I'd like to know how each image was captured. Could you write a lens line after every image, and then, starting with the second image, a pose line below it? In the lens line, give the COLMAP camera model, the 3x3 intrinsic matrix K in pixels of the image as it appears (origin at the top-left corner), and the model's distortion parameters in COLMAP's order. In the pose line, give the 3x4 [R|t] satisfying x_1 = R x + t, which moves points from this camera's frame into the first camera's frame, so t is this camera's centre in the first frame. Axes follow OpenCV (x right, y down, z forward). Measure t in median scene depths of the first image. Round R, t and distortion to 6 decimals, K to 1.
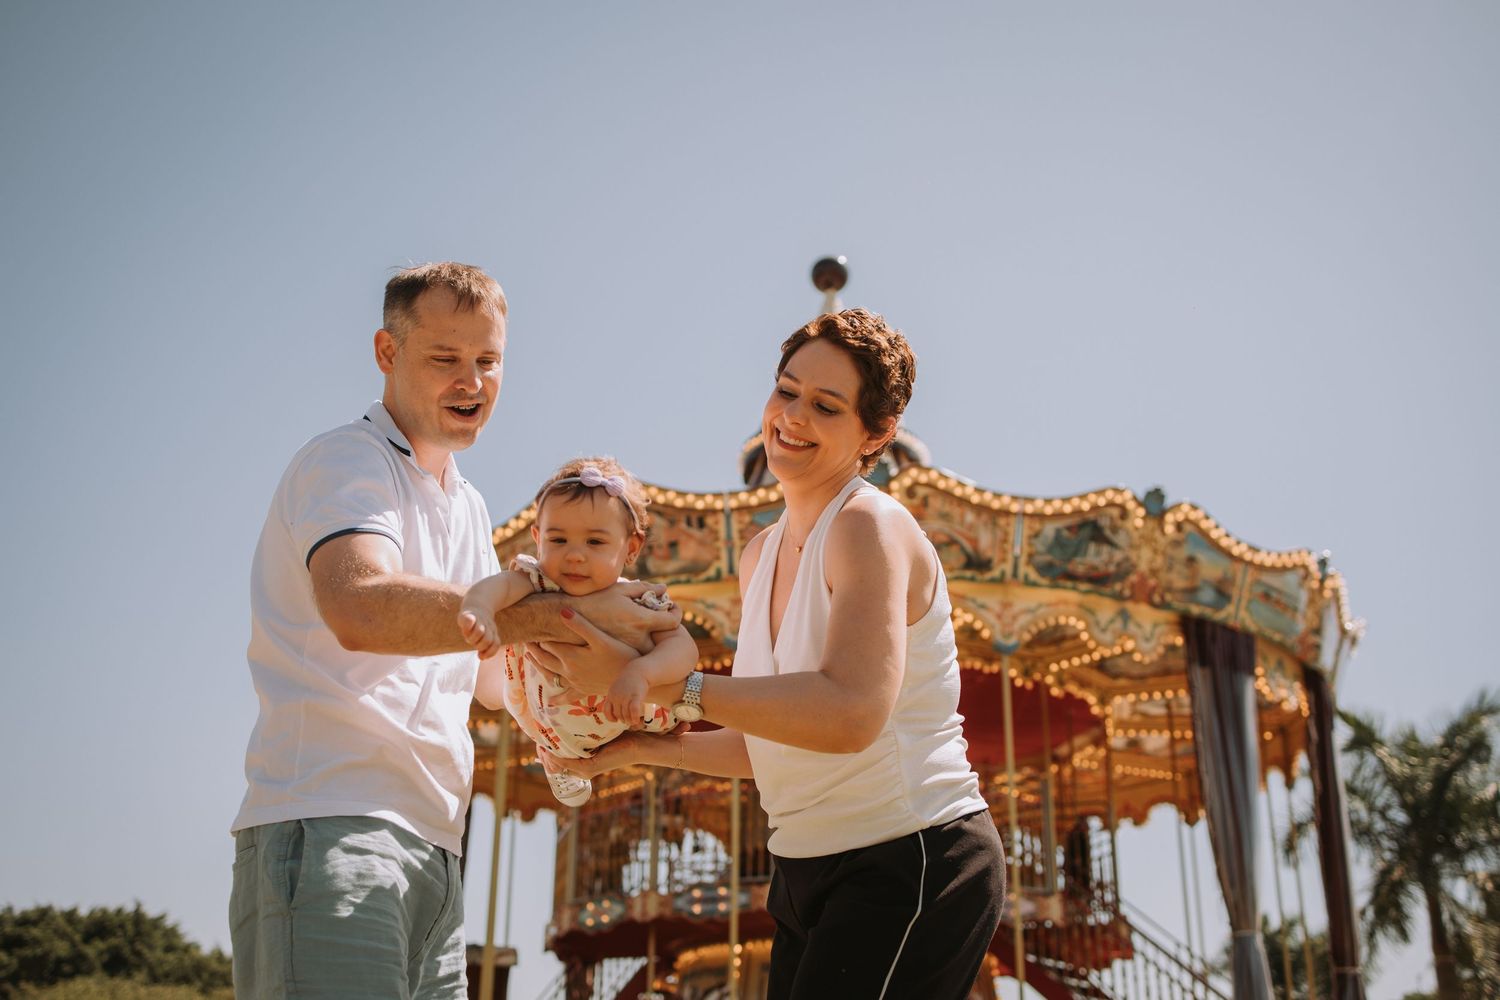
lens RADIAL K [[1700.7, 0, 753.9], [0, 1700.7, 509.0], [0, 0, 1]] dist [0.031928, 0.000000]
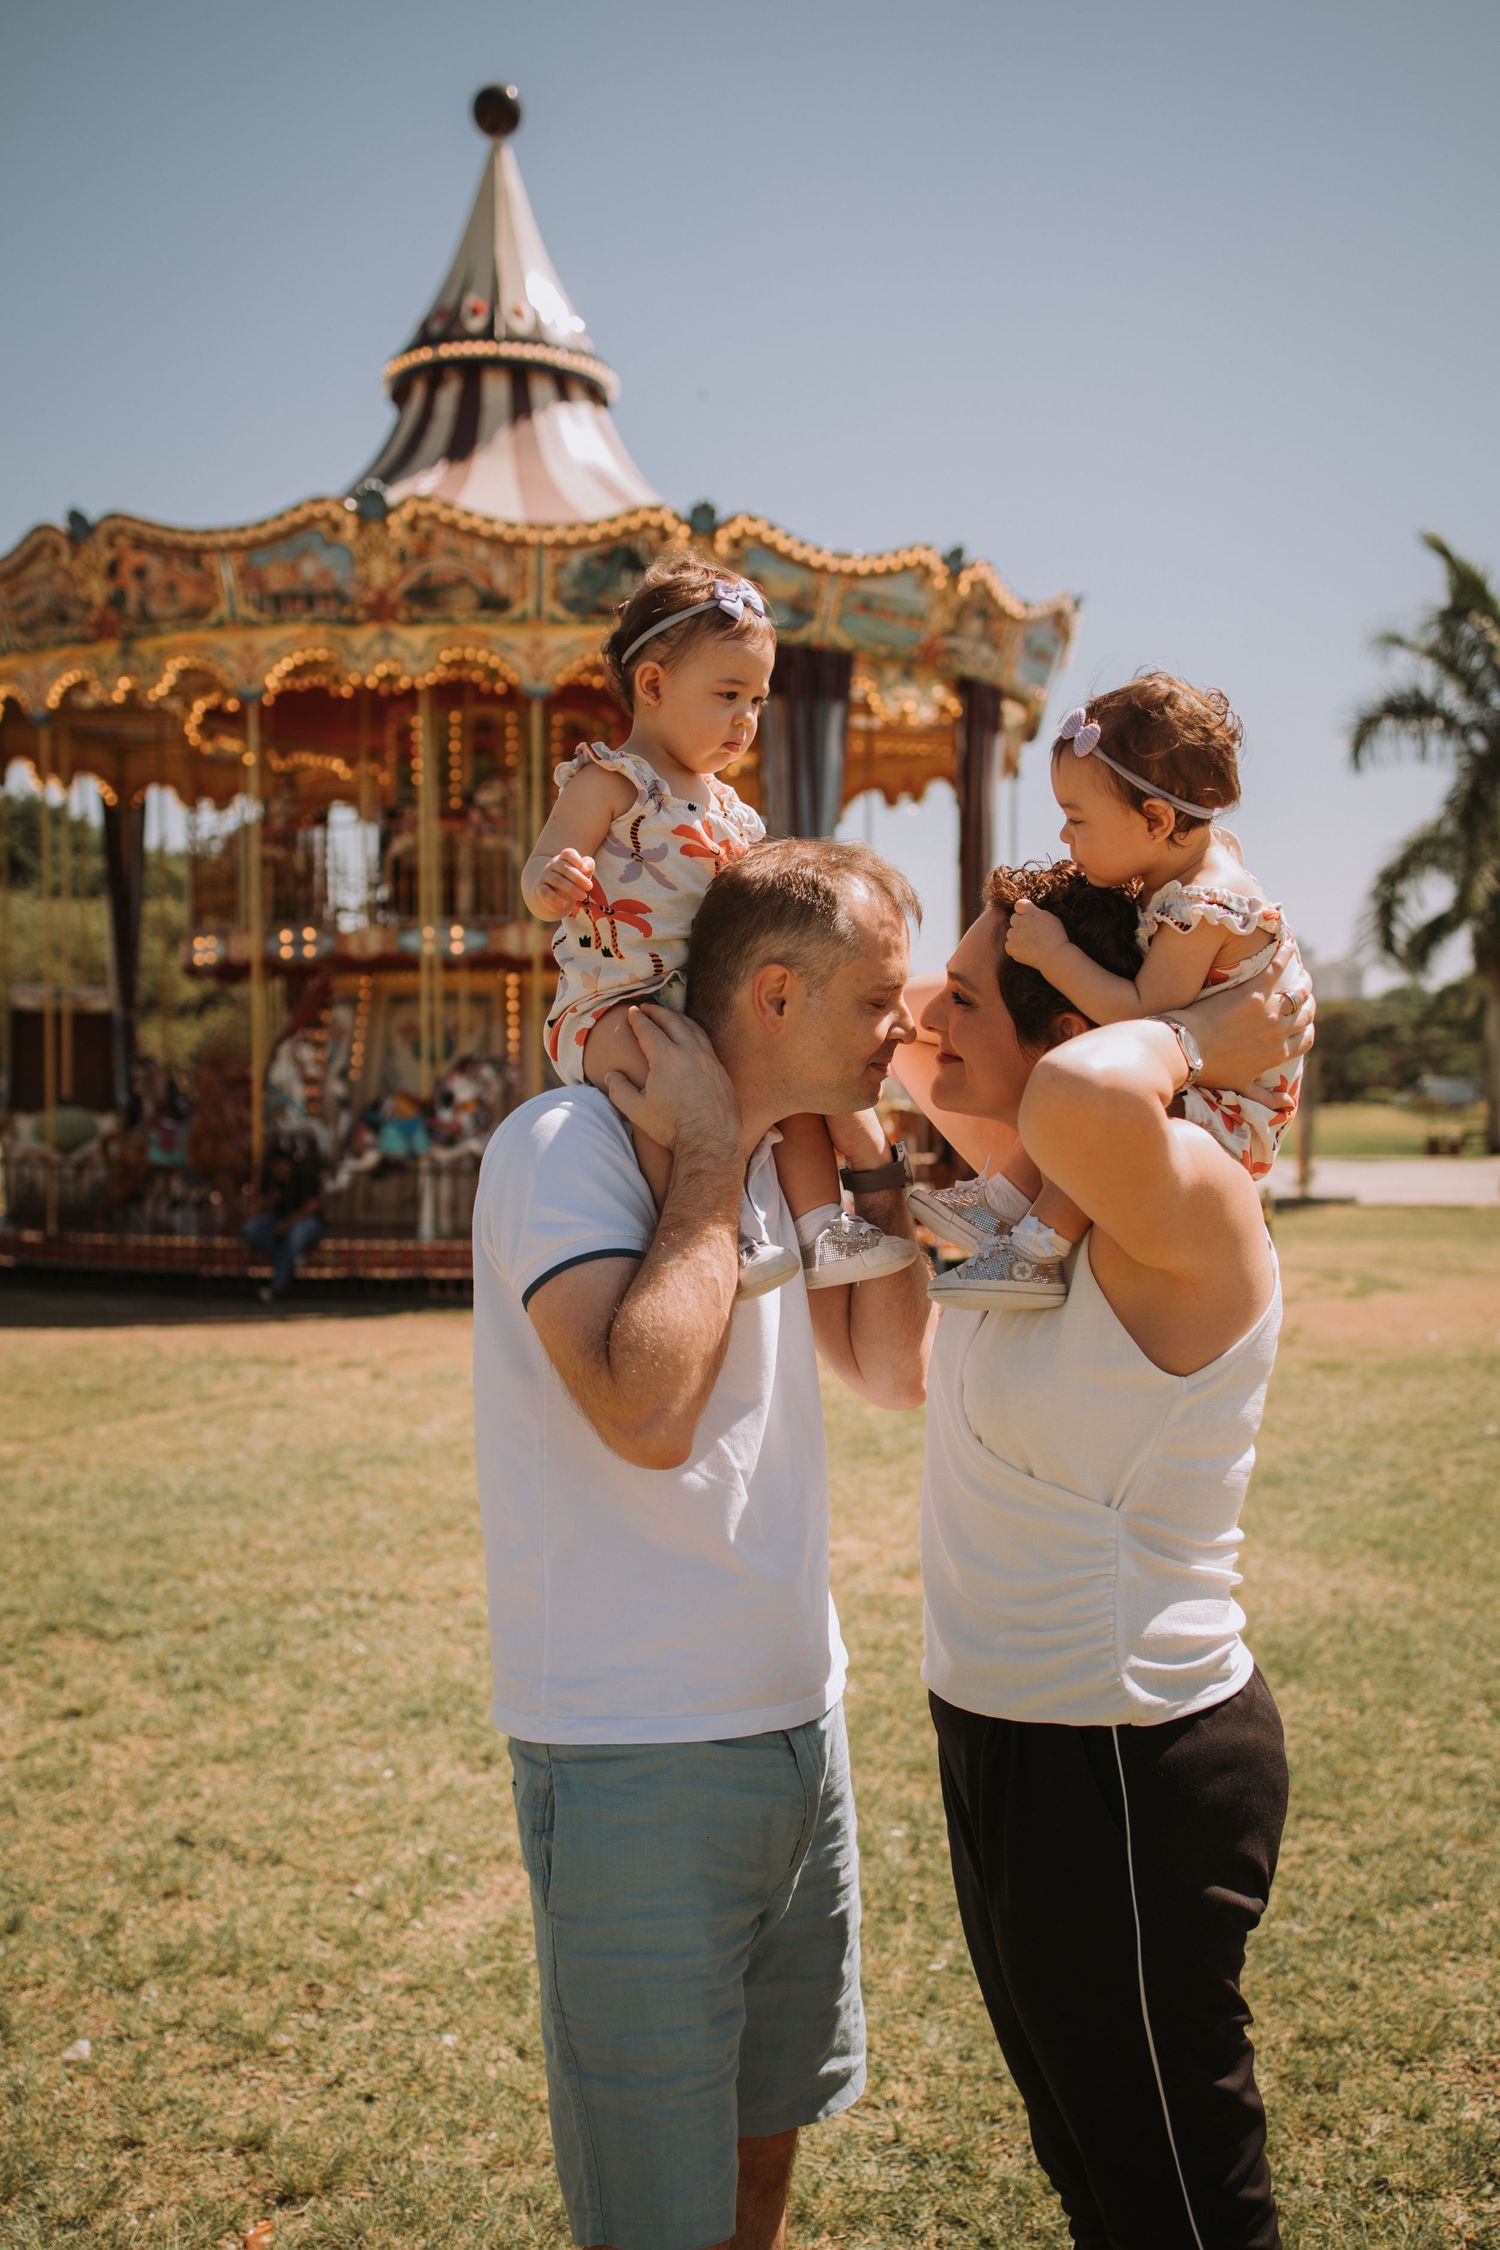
lens RADIAL K [[2402.3, 0, 752.0], [0, 2402.3, 1182.6], [0, 0, 1]] dist [0.057801, 0.000000]
pose [[0.997434, -0.013692, -0.070272, 0.348629], [0.040279, 0.918785, 0.392699, -0.181395], [0.059188, -0.394521, 0.916979, -0.298838]]
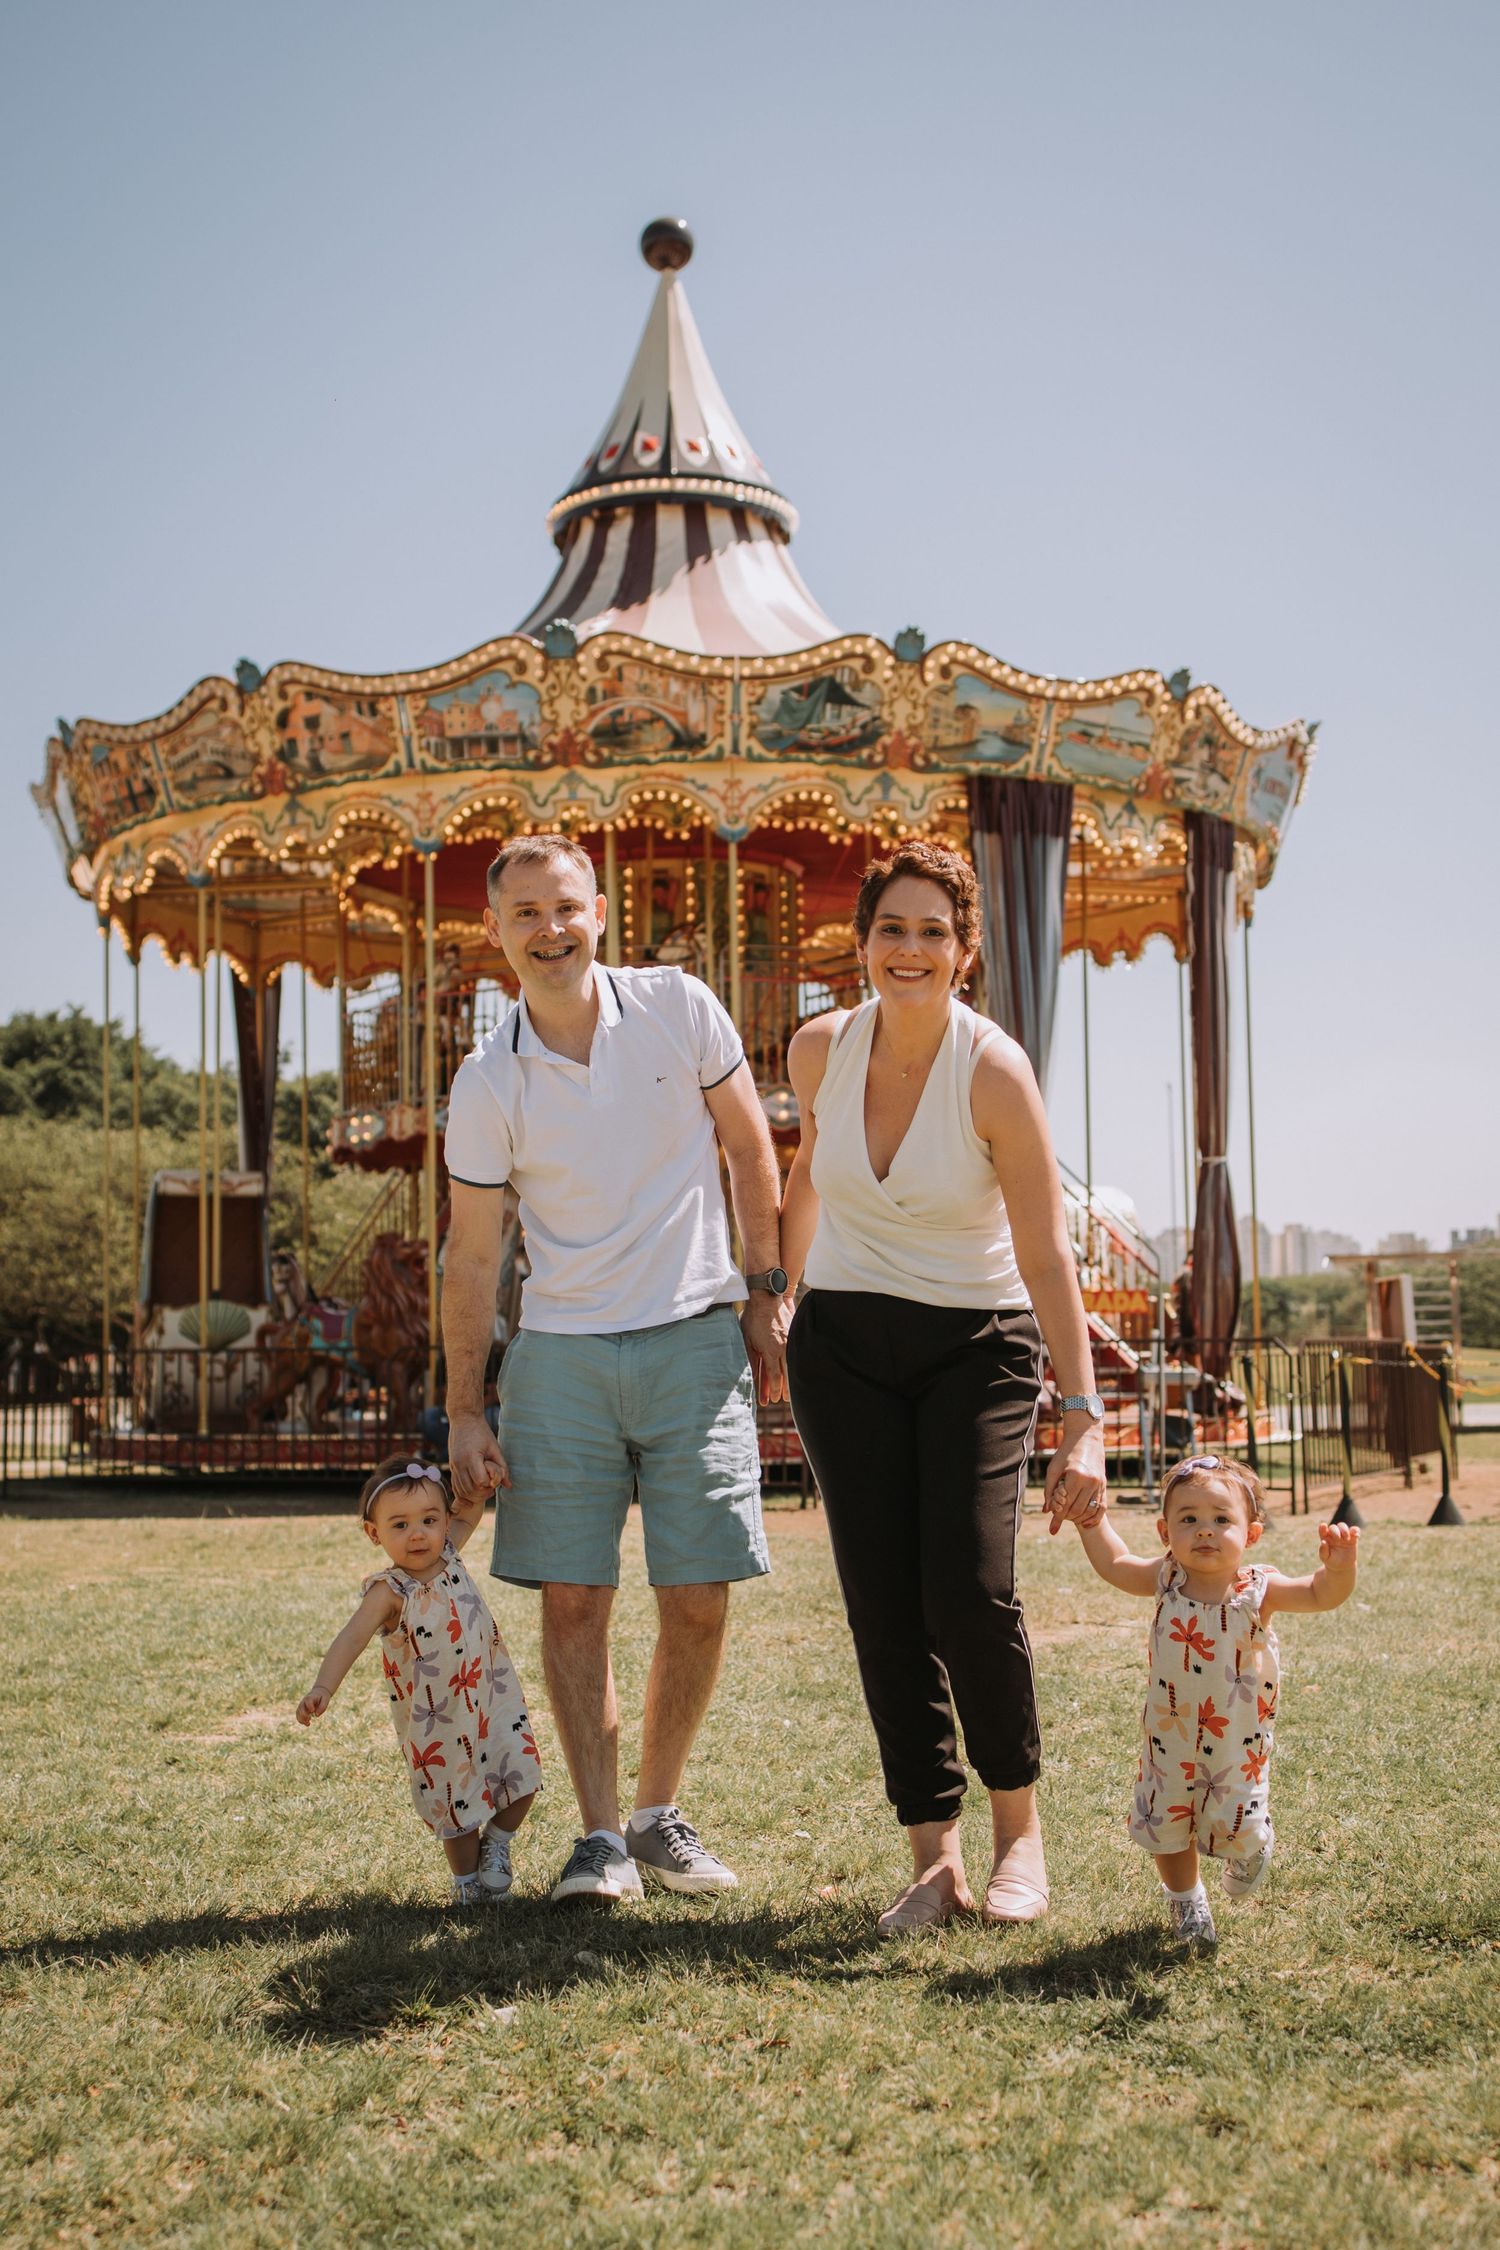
lens RADIAL K [[2851.8, 0, 738.9], [0, 2851.8, 1140.9], [0, 0, 1]] dist [0.036217, 0.000000]
pose [[0.991474, -0.041299, -0.123585, 0.318297], [0.075374, 0.955436, 0.285413, -0.179370], [0.106291, -0.292295, 0.950403, -0.410925]]
